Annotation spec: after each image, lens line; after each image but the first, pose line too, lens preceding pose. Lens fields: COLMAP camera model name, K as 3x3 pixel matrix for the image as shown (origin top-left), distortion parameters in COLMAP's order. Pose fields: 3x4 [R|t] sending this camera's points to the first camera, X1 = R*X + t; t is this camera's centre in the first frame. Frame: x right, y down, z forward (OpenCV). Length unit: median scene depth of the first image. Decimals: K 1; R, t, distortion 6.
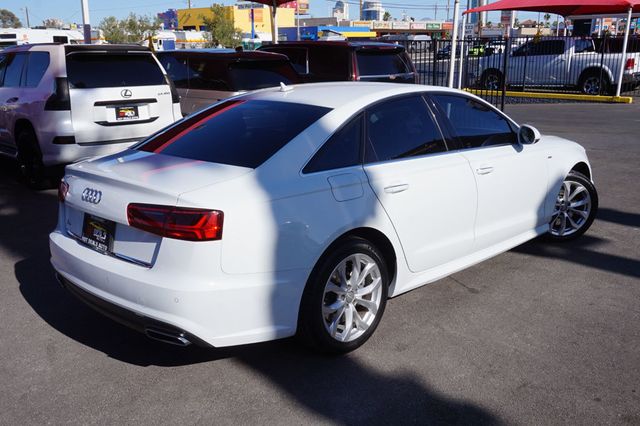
lens RADIAL K [[630.1, 0, 320.2], [0, 630.1, 210.4], [0, 0, 1]] dist [0.009581, 0.000000]
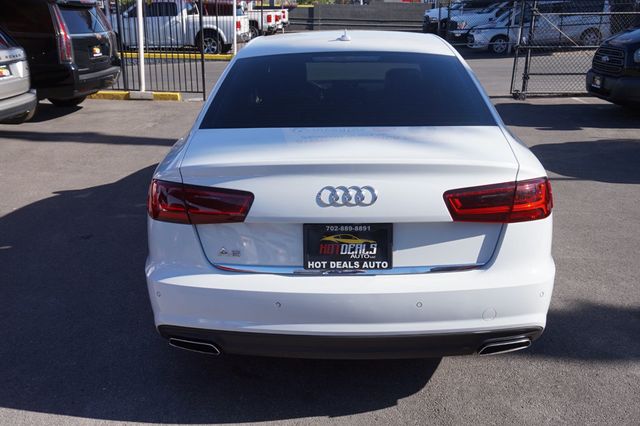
lens RADIAL K [[584.4, 0, 318.8], [0, 584.4, 216.6], [0, 0, 1]] dist [-0.012035, 0.000000]
pose [[0.699554, -0.211919, 0.682433, -0.422175], [0.155787, 0.977270, 0.143781, -0.049653], [-0.697391, 0.005732, 0.716668, 0.302365]]
